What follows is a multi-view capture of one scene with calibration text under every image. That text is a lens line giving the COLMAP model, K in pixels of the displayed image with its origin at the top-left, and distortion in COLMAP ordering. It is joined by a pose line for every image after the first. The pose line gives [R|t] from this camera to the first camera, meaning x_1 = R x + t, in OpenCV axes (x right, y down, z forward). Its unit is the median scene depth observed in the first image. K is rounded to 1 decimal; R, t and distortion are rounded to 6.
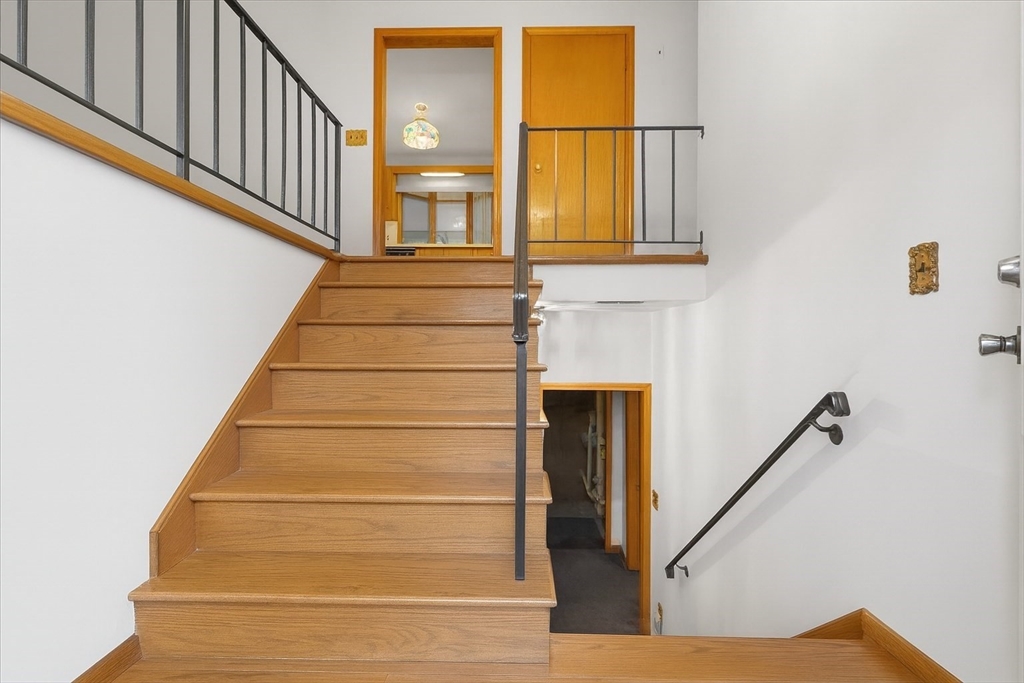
lens RADIAL K [[469.4, 0, 512.0], [0, 469.4, 341.5], [0, 0, 1]] dist [0.001861, 0.000531]
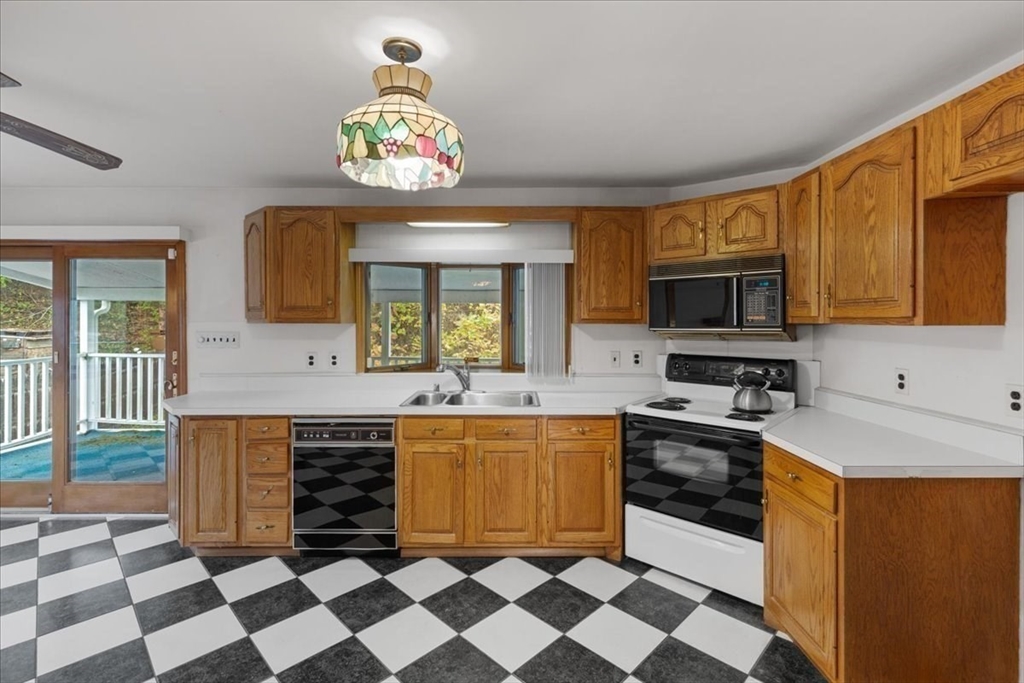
lens RADIAL K [[472.0, 0, 511.9], [0, 472.0, 323.1], [0, 0, 1]] dist [0.000253, -0.000113]
pose [[0.999872, -0.000979, 0.015960, -0.132165], [0.001011, 0.999997, -0.002000, -0.333055], [-0.015958, 0.002016, 0.999871, 0.714310]]
